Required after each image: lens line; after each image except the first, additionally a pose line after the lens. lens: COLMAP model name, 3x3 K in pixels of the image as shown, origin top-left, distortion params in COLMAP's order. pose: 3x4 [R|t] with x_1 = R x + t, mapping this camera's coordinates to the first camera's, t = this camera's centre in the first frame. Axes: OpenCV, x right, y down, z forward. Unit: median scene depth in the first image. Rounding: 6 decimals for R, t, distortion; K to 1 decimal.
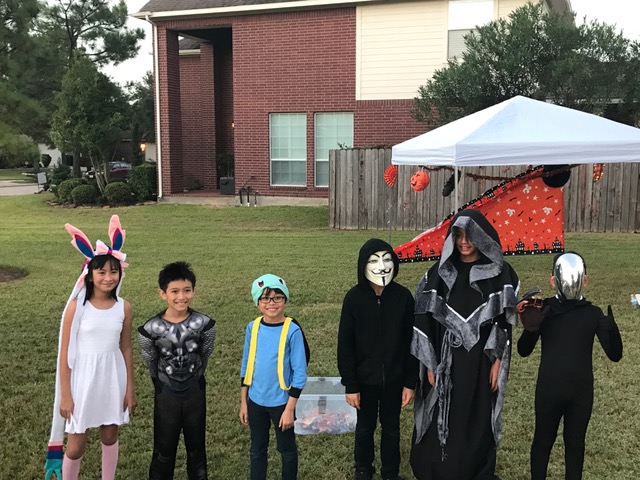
lens RADIAL K [[725.2, 0, 320.0], [0, 725.2, 240.0], [0, 0, 1]] dist [0.109813, -0.364600]
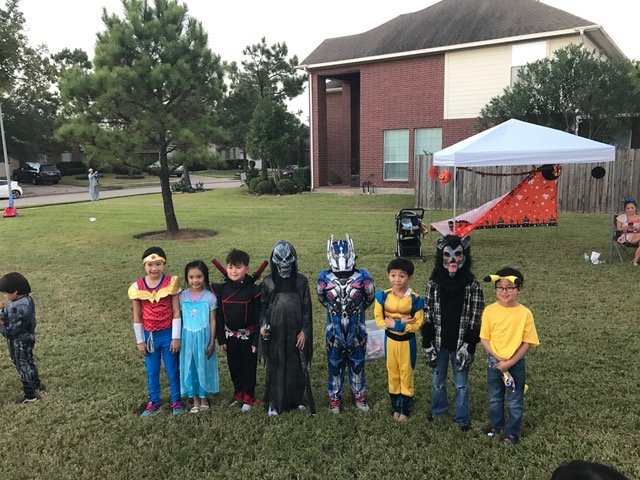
lens RADIAL K [[542.7, 0, 320.0], [0, 542.7, 240.0], [0, 0, 1]] dist [0.012441, 0.002123]
pose [[0.967846, 0.022347, -0.250550, 0.082325], [-0.013946, 0.999281, 0.035255, 0.007793], [0.251157, -0.030627, 0.967462, -0.083693]]
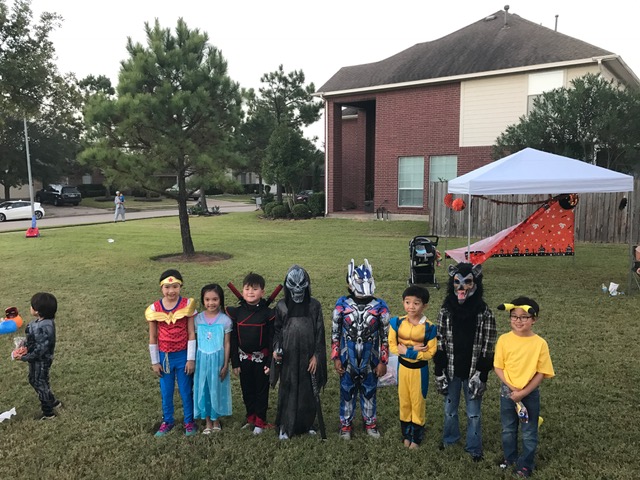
lens RADIAL K [[543.7, 0, 309.0], [0, 543.7, 241.4], [0, 0, 1]] dist [0.007778, 0.004218]
pose [[0.955112, 0.027415, -0.294973, 0.083574], [-0.030737, 0.999505, -0.006631, 0.007132], [0.294646, 0.015400, 0.955482, -0.089199]]
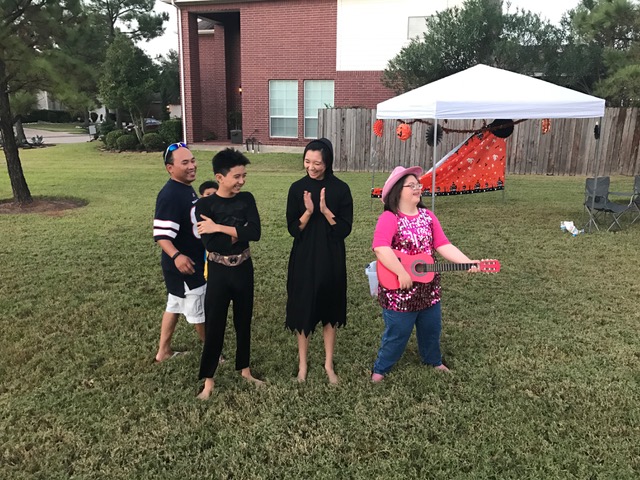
lens RADIAL K [[524.5, 0, 320.0], [0, 524.5, 240.0], [0, 0, 1]] dist [-0.007725, 0.005695]
pose [[0.998928, 0.002869, 0.046198, -0.021373], [-0.008097, 0.993518, 0.113388, 0.001856], [-0.045573, -0.113640, 0.992476, 0.037218]]
